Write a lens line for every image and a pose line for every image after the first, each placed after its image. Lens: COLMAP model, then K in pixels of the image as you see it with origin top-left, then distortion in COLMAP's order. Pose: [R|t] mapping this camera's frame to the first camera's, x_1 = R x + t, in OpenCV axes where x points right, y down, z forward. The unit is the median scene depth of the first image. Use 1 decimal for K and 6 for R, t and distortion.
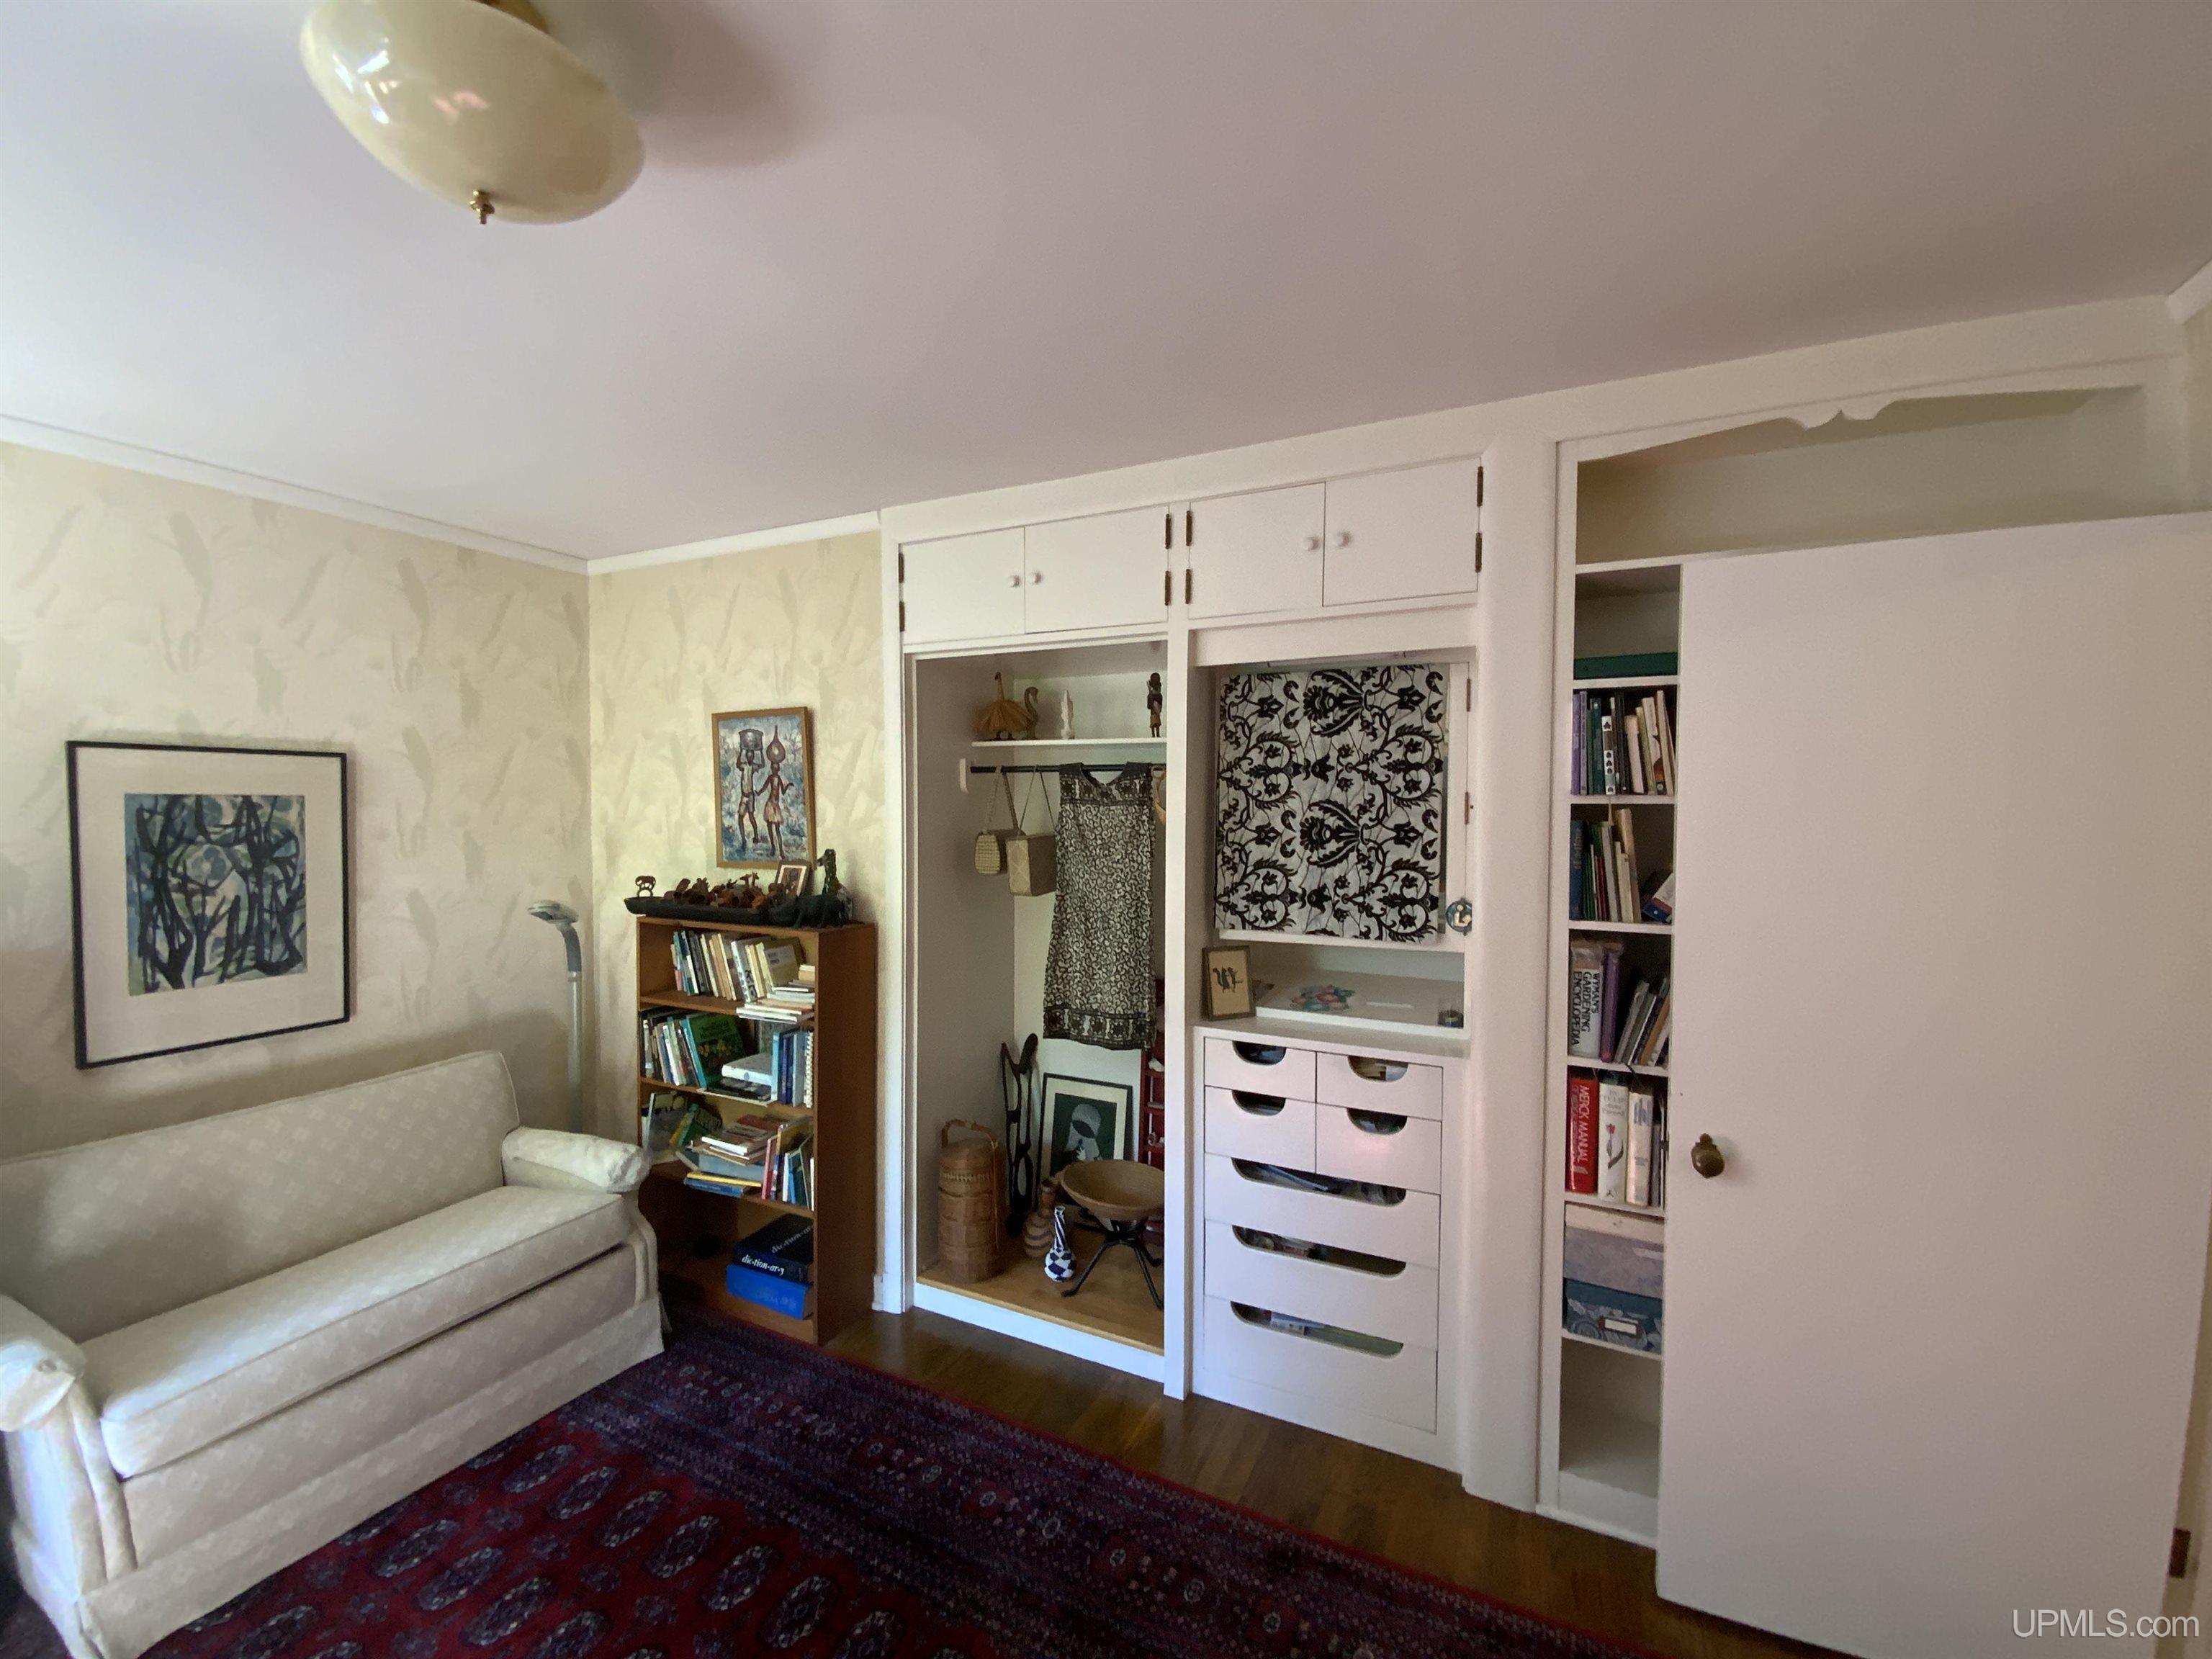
lens RADIAL K [[900.8, 0, 1102.9], [0, 900.8, 830.9], [0, 0, 1]] dist [-0.001105, -0.004938]
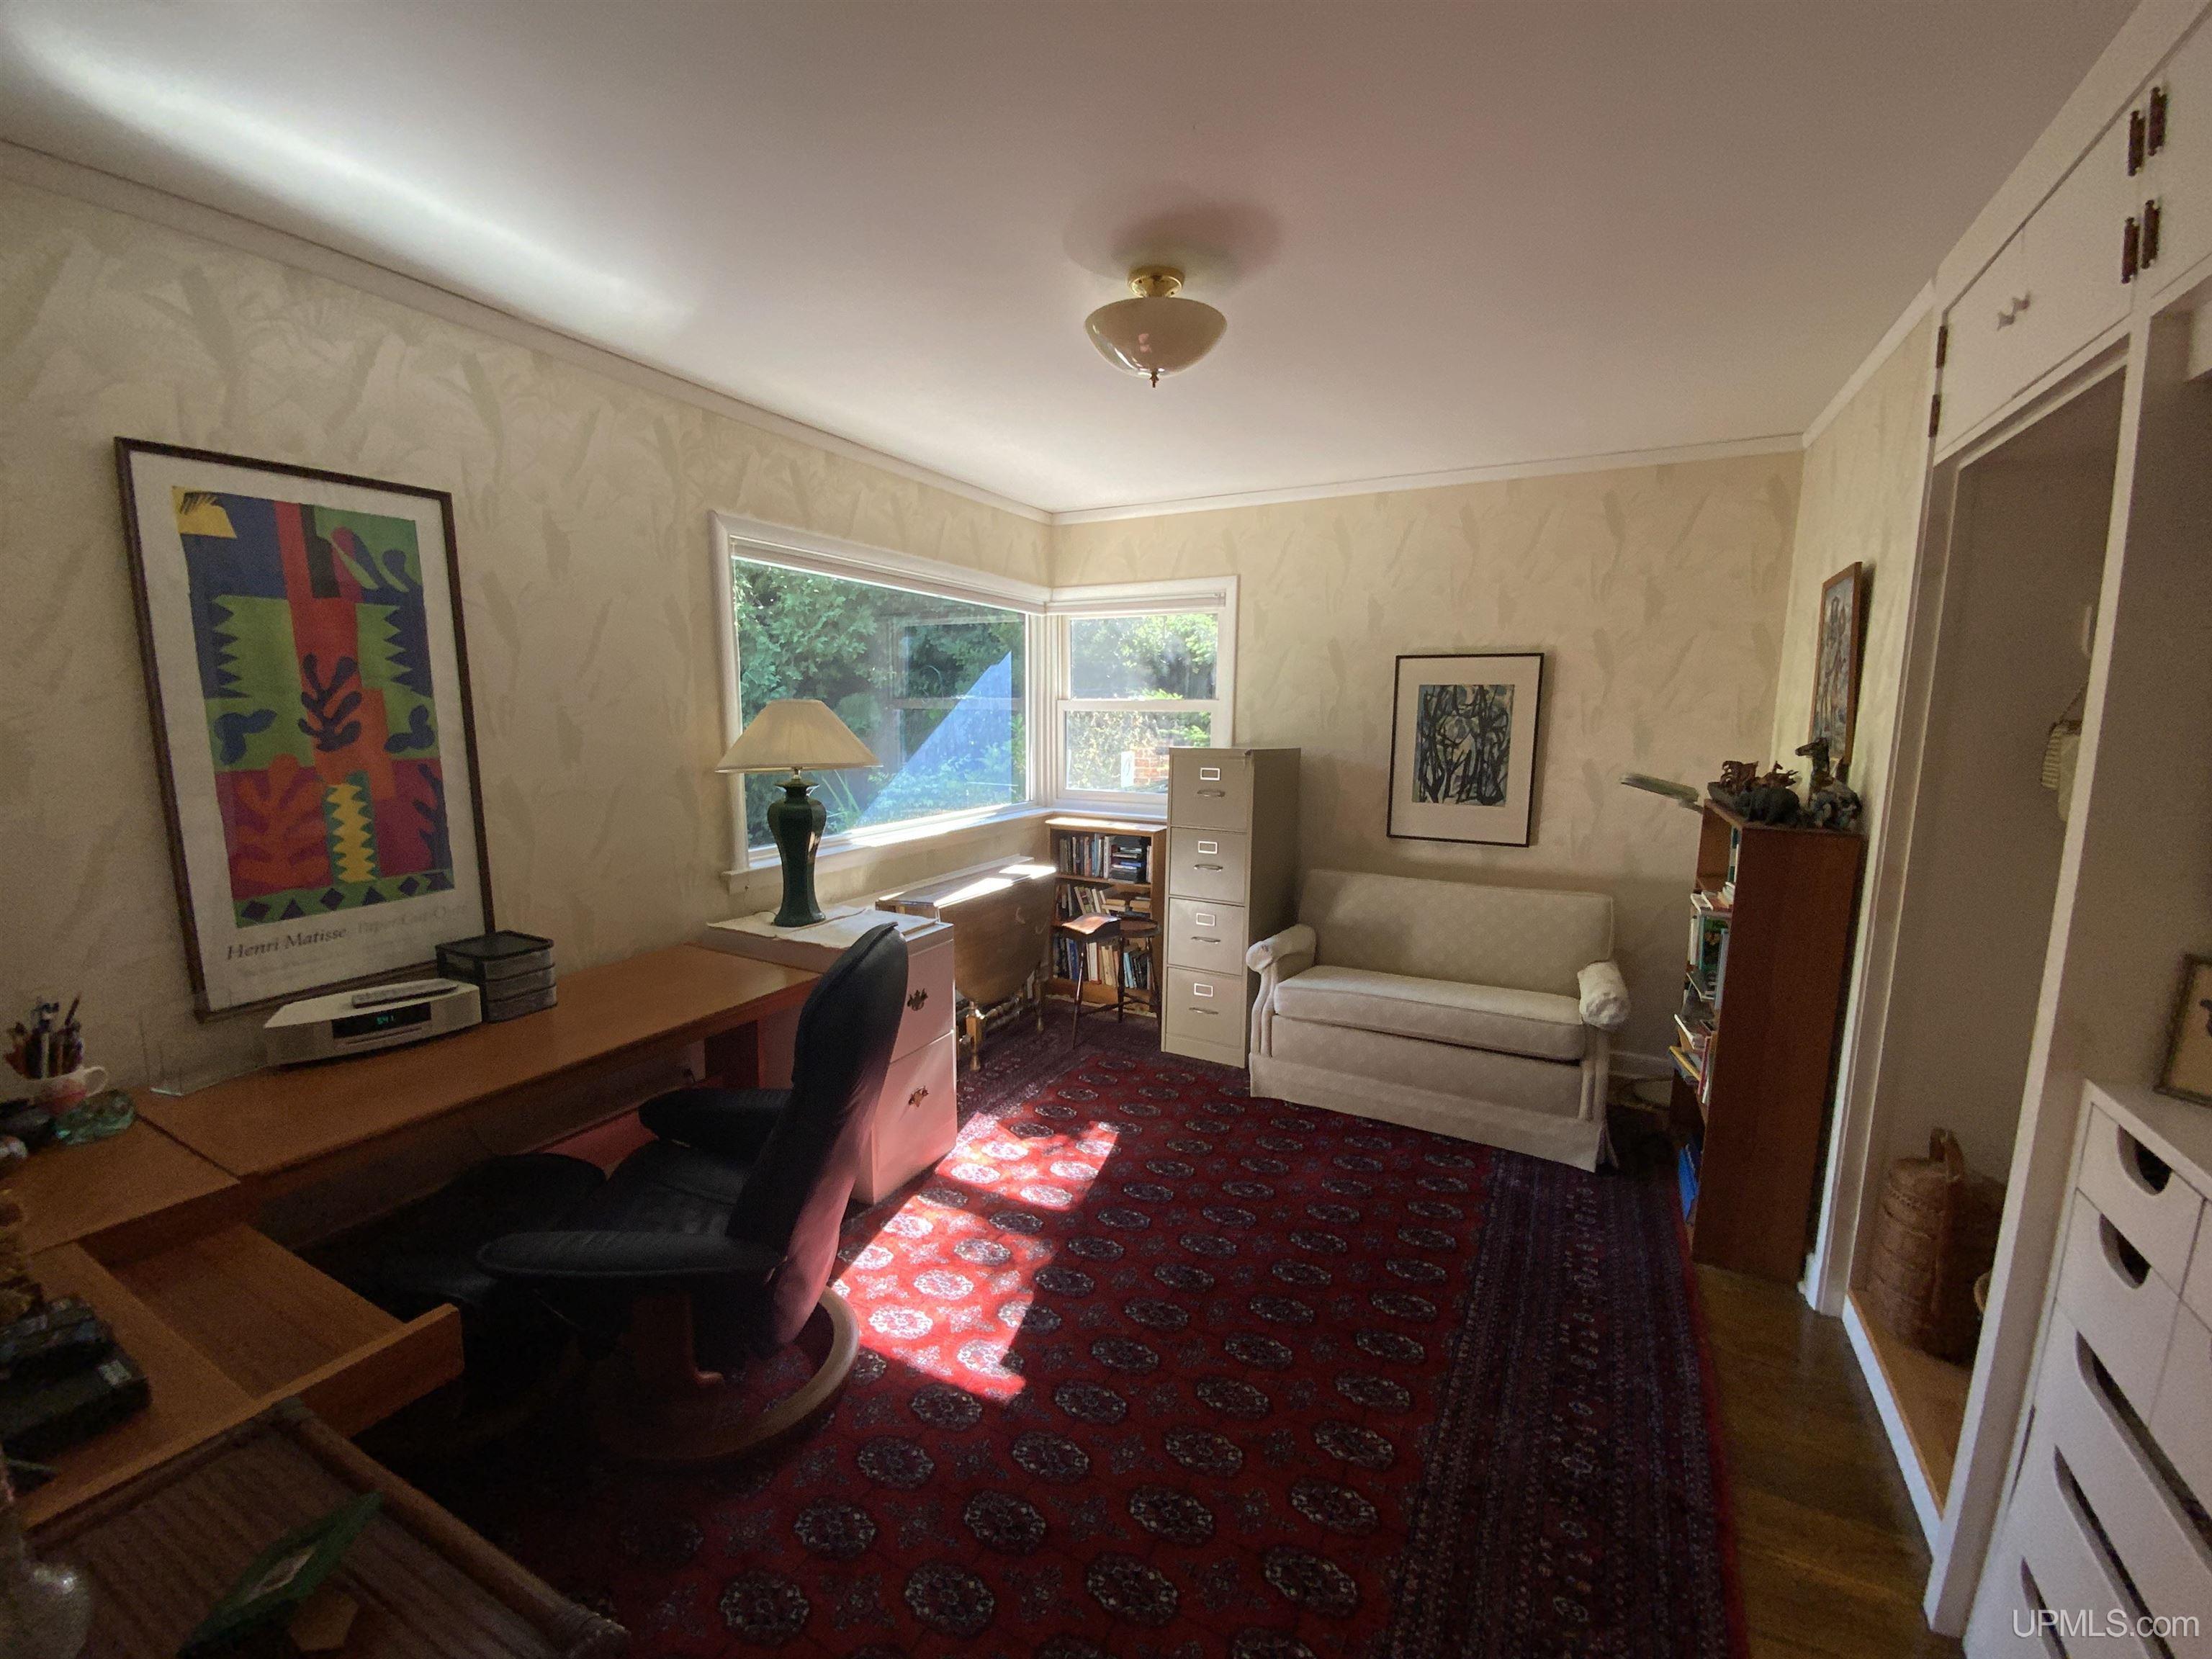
lens RADIAL K [[900.8, 0, 1099.5], [0, 900.8, 835.5], [0, 0, 1]] dist [-0.001105, -0.004938]
pose [[-0.041873, 0.141219, -0.989092, 0.620139], [-0.039534, 0.988951, 0.142873, 0.020307], [0.998340, 0.045085, -0.035827, 0.408884]]
